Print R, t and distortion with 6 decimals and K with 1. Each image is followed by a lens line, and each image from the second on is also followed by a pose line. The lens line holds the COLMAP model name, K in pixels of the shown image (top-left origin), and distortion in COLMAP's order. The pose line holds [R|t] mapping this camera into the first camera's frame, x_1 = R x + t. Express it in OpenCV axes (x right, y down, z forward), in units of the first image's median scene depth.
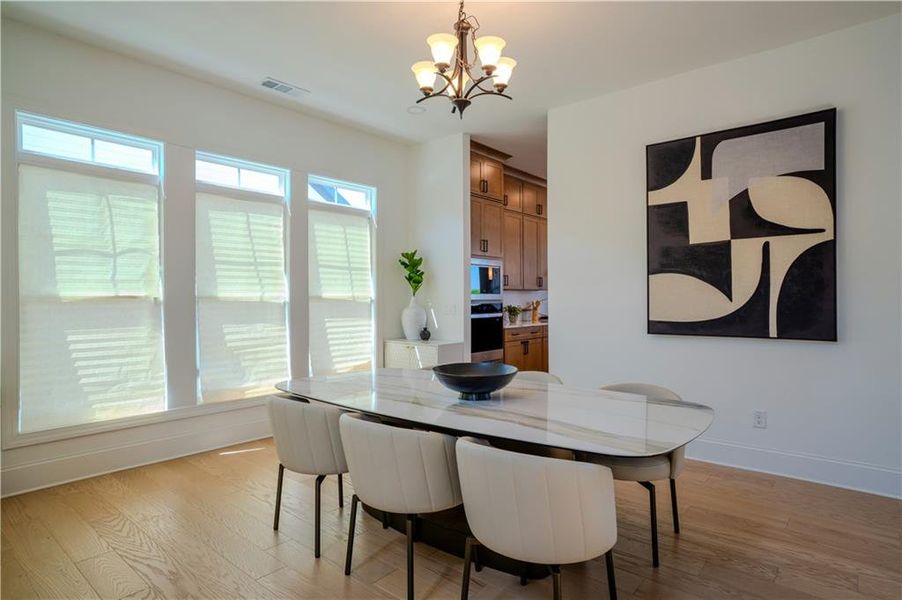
lens RADIAL K [[521.2, 0, 451.0], [0, 521.2, 300.0], [0, 0, 1]] dist [-0.051690, 0.052639]
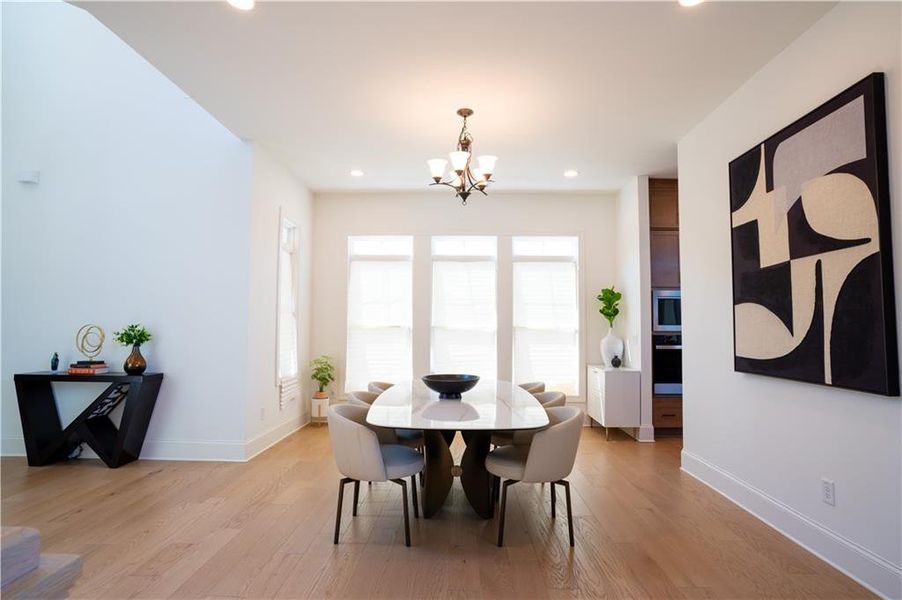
lens RADIAL K [[488.6, 0, 451.0], [0, 488.6, 300.0], [0, 0, 1]] dist [-0.064947, 0.038814]
pose [[0.624340, -0.036073, -0.780319, 0.781479], [-0.011388, 0.998407, -0.055266, -0.006328], [0.781070, 0.043391, 0.622935, 0.111746]]
